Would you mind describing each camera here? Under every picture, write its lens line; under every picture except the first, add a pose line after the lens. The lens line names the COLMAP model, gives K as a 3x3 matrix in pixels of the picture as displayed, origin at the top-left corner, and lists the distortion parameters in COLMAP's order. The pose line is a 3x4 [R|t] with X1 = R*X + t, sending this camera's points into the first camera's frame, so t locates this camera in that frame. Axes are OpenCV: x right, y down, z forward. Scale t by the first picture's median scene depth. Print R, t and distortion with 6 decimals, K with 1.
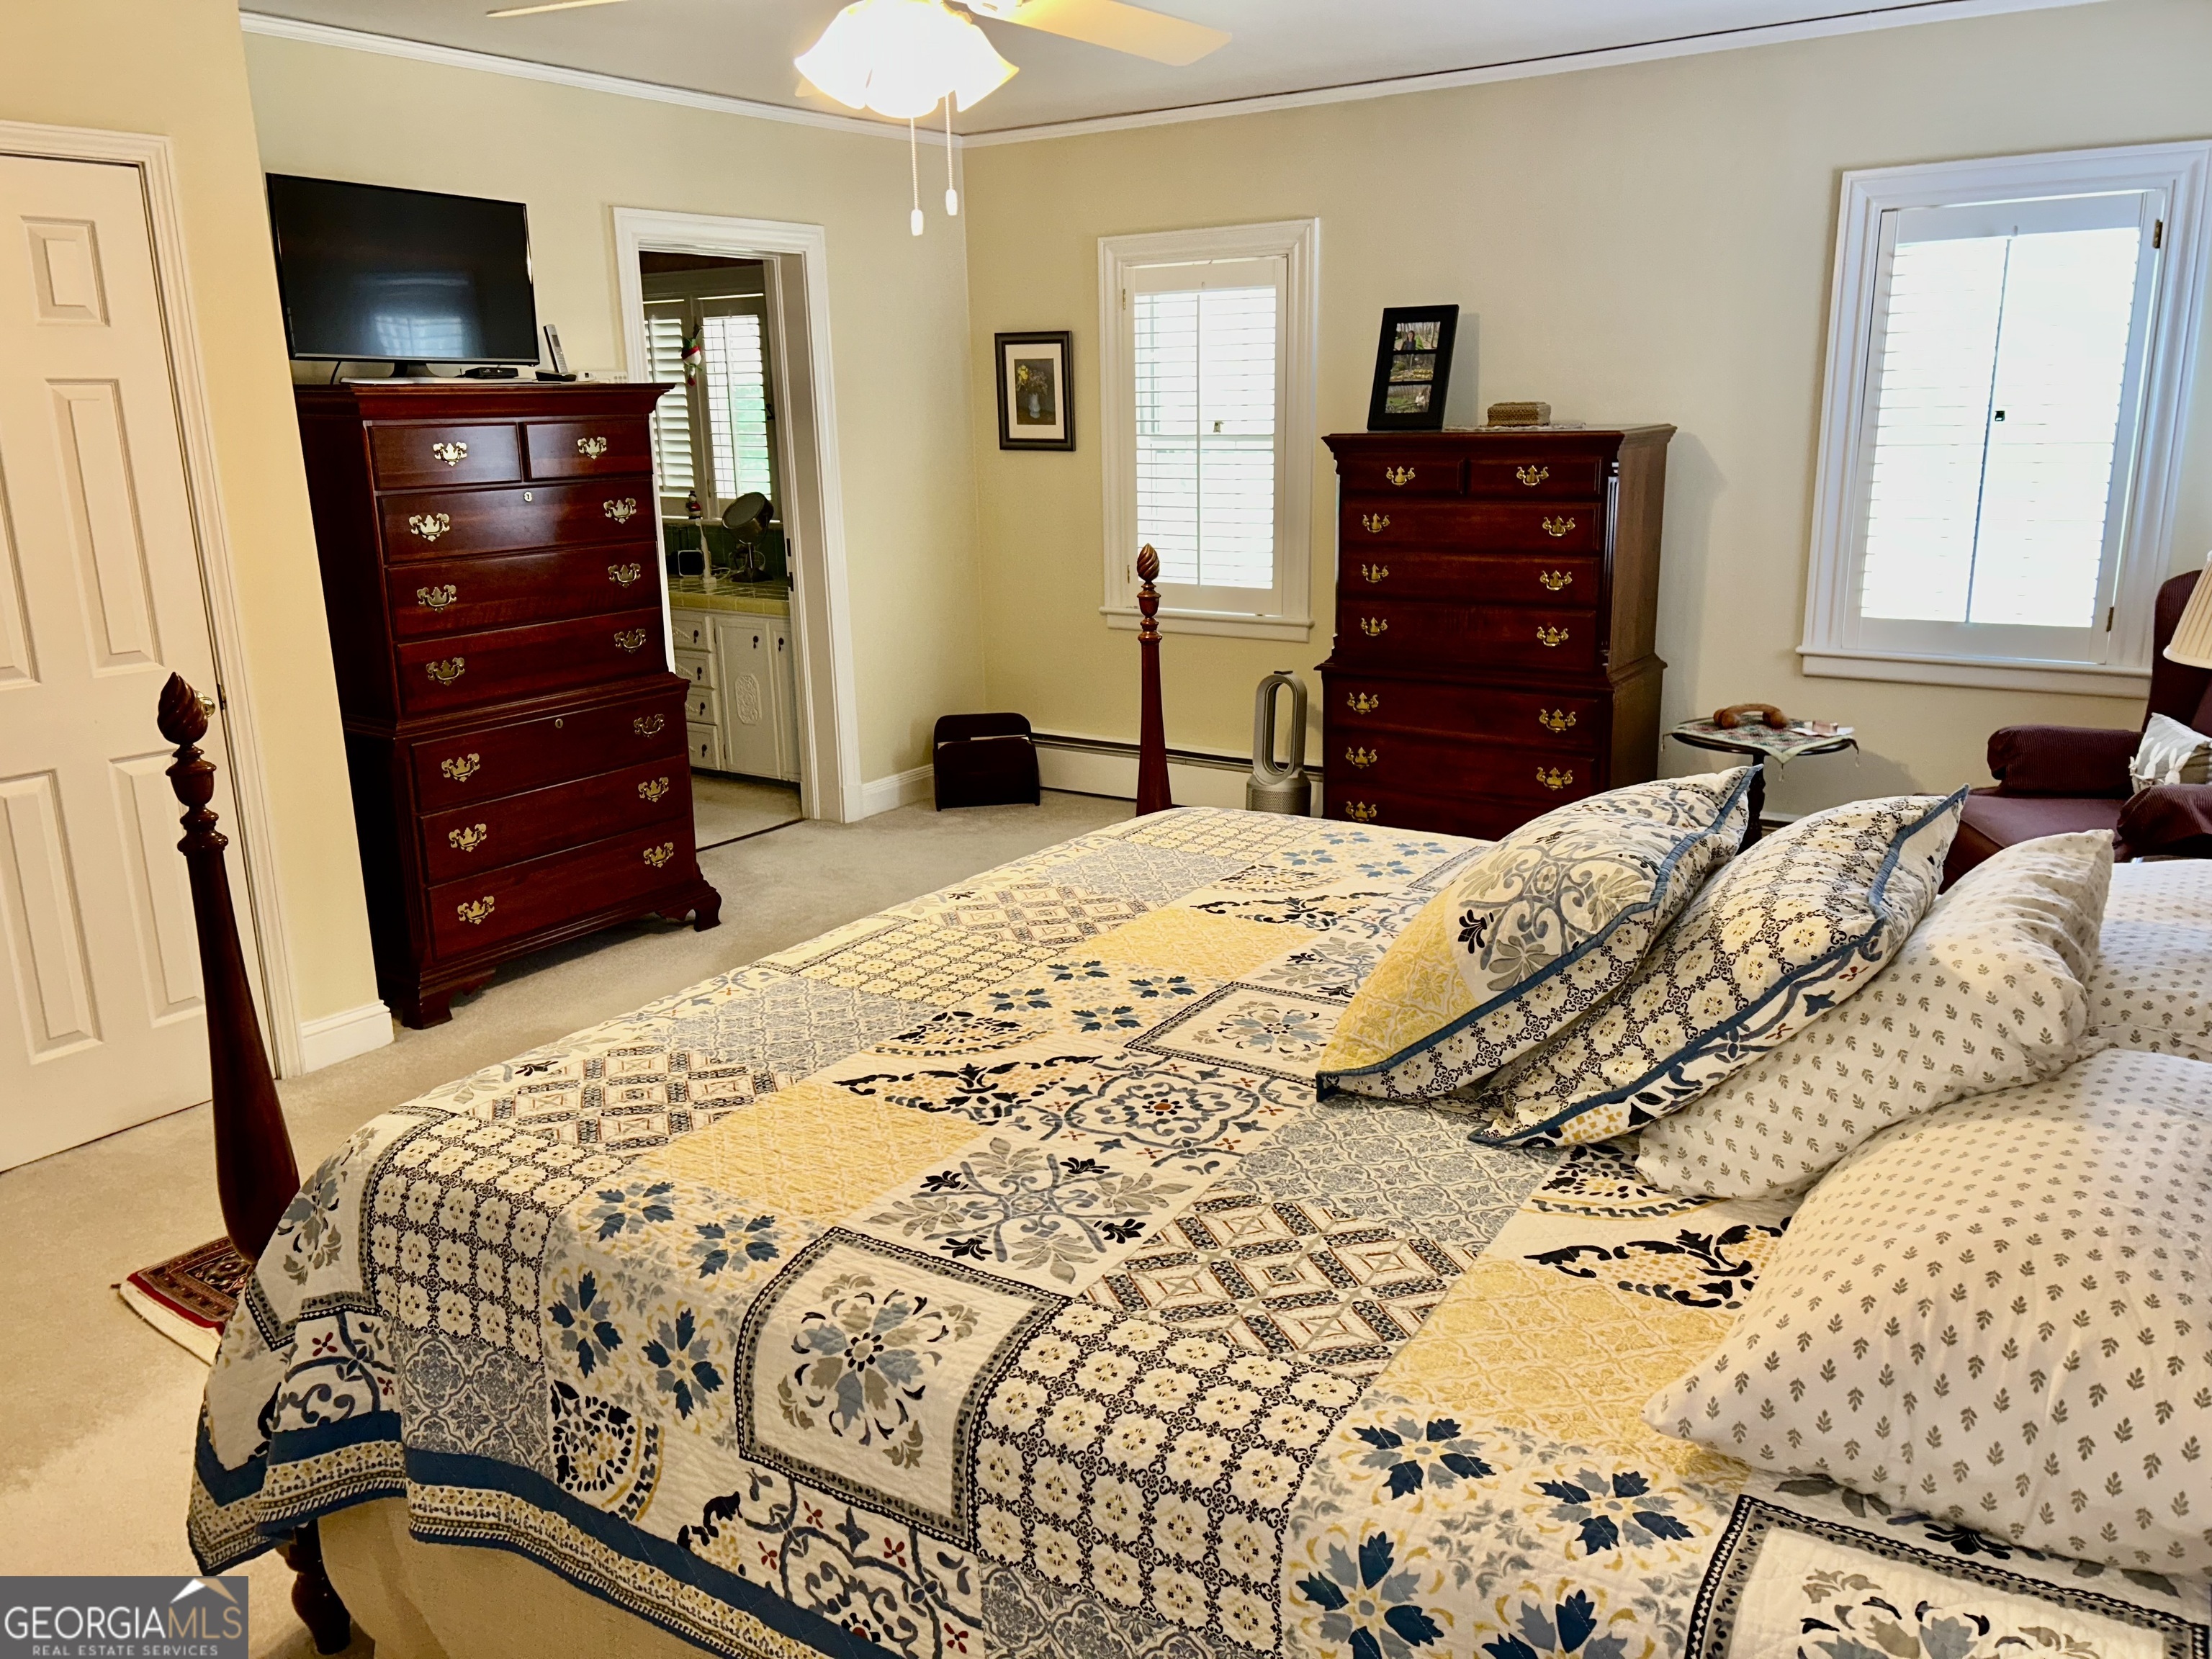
lens RADIAL K [[1701.5, 0, 1137.8], [0, 1701.5, 837.0], [0, 0, 1]] dist [0.047325, -0.070310]
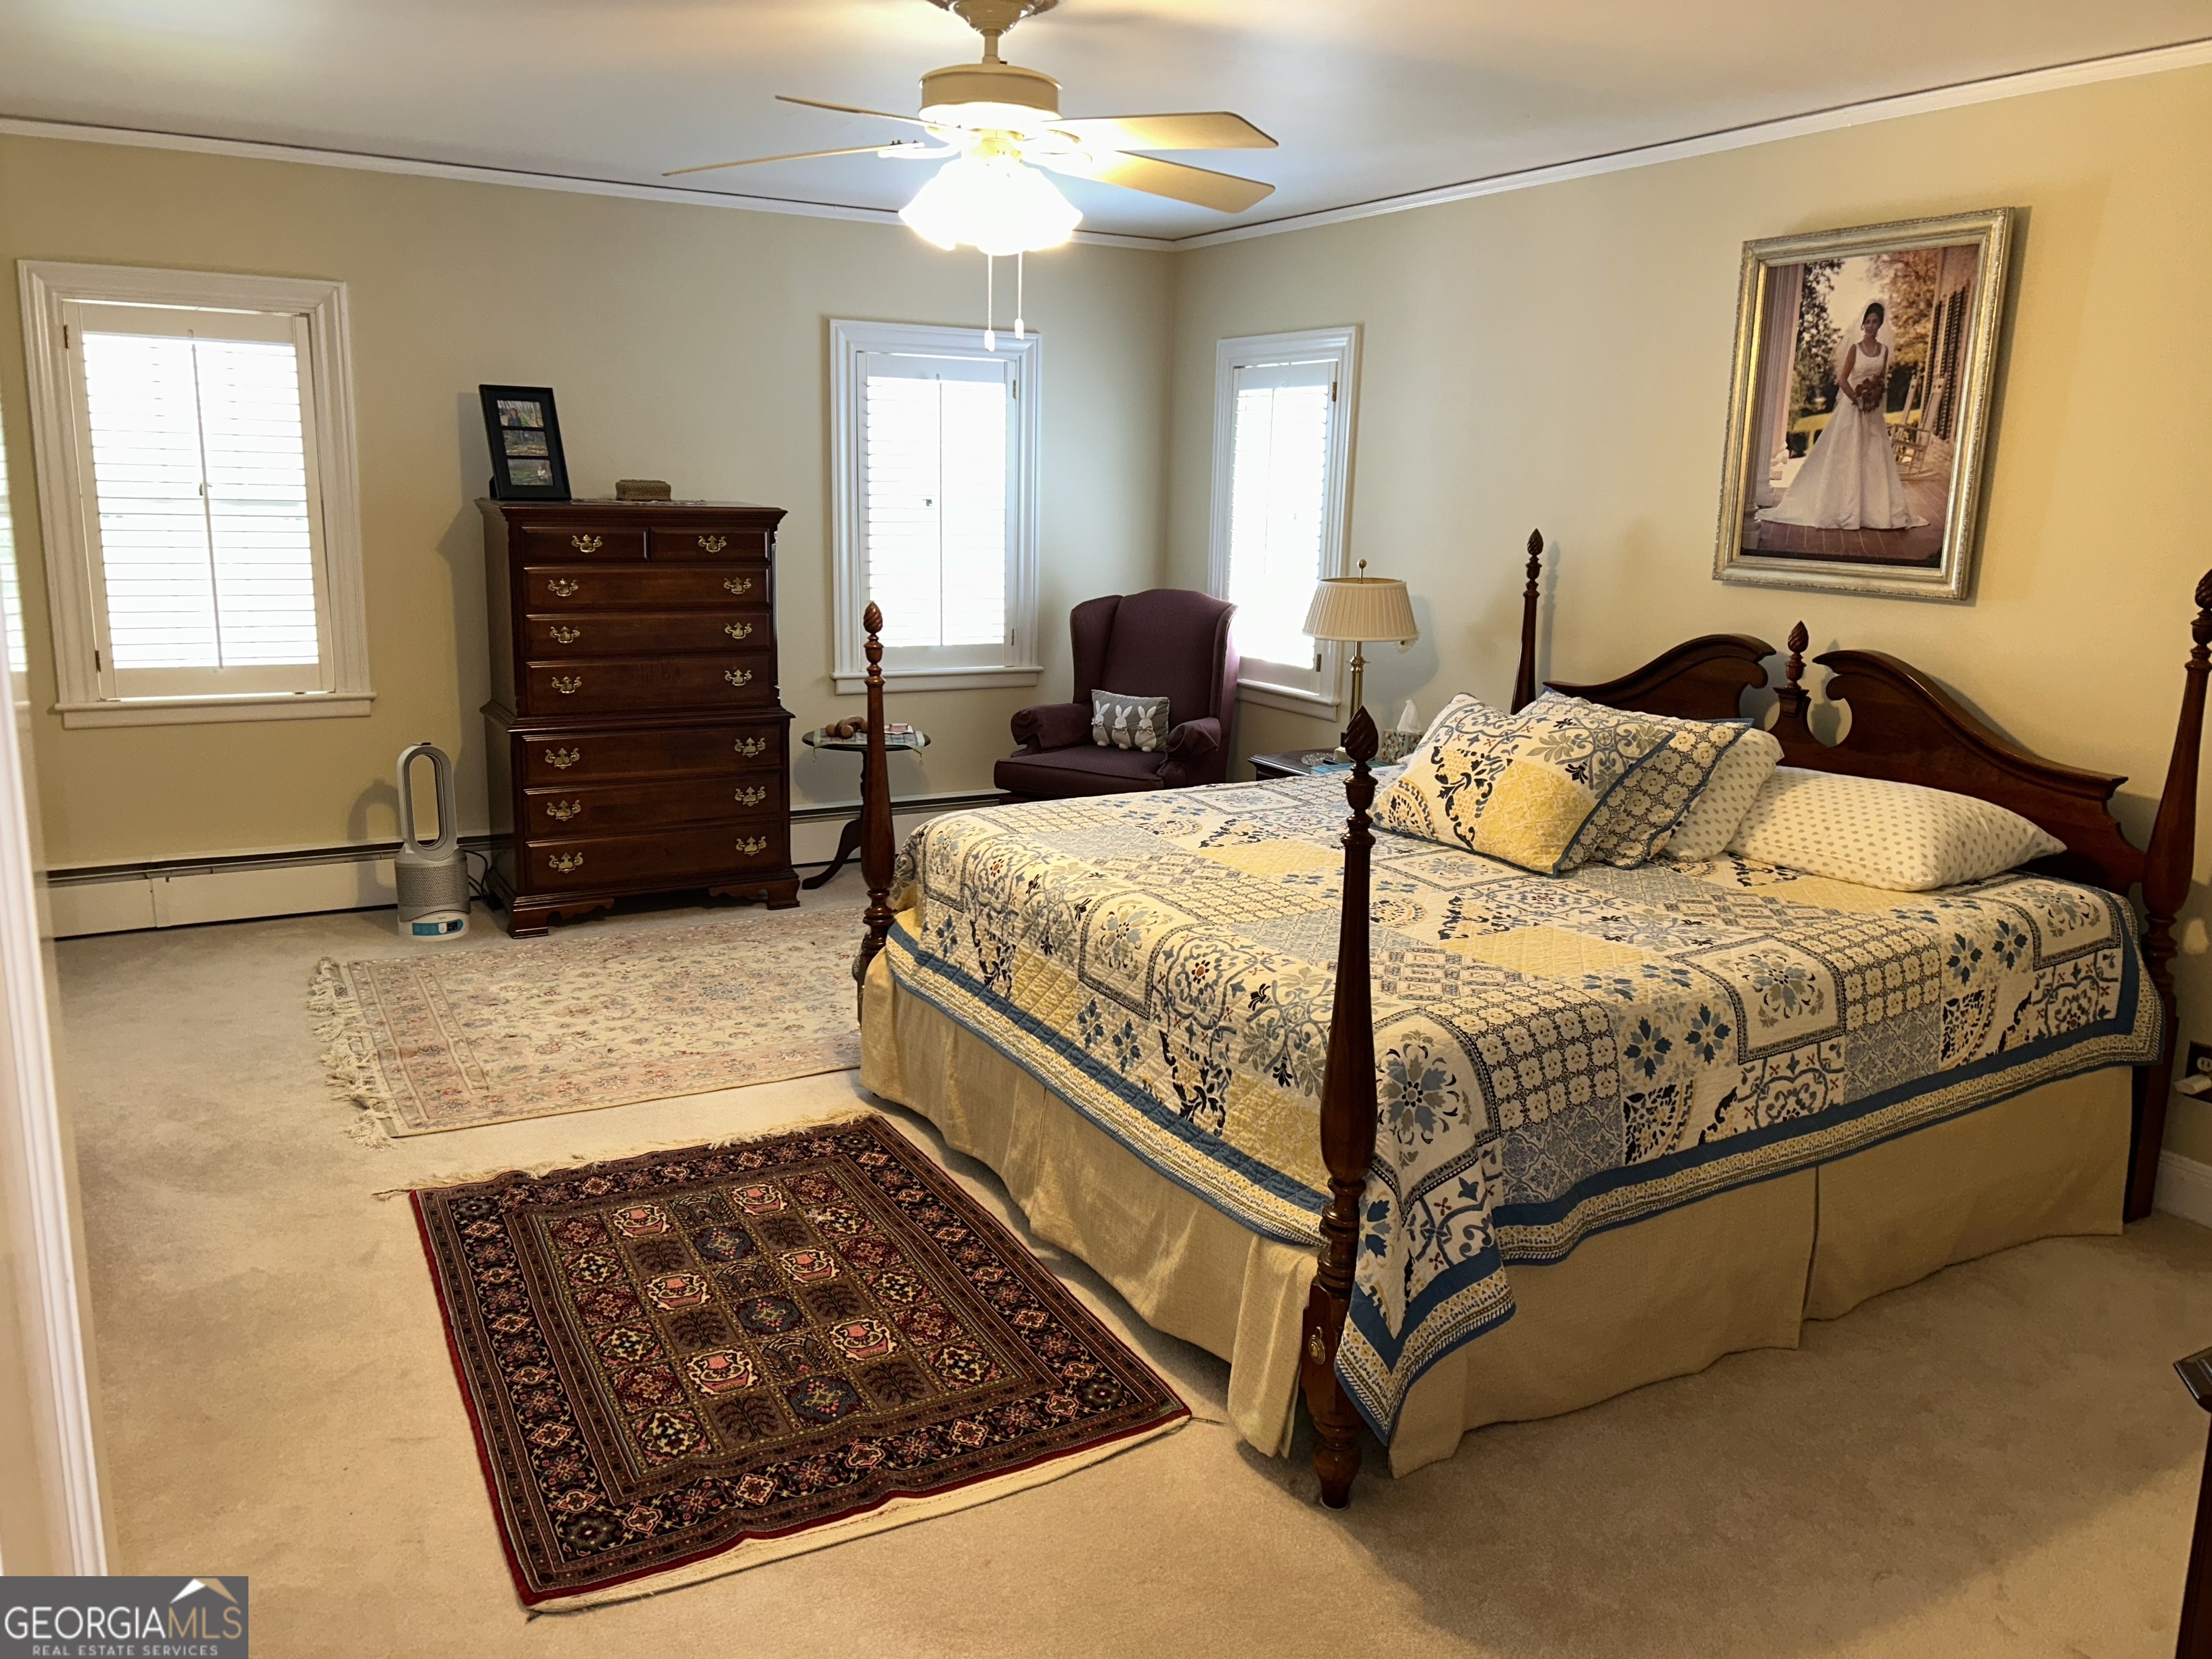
lens RADIAL K [[1701.5, 0, 1137.8], [0, 1701.5, 837.0], [0, 0, 1]] dist [0.047325, -0.070310]
pose [[0.405855, -0.159855, 0.899849, -0.733030], [0.194537, 0.977132, 0.085843, -0.057342], [-0.892993, 0.140214, 0.427672, 0.259376]]
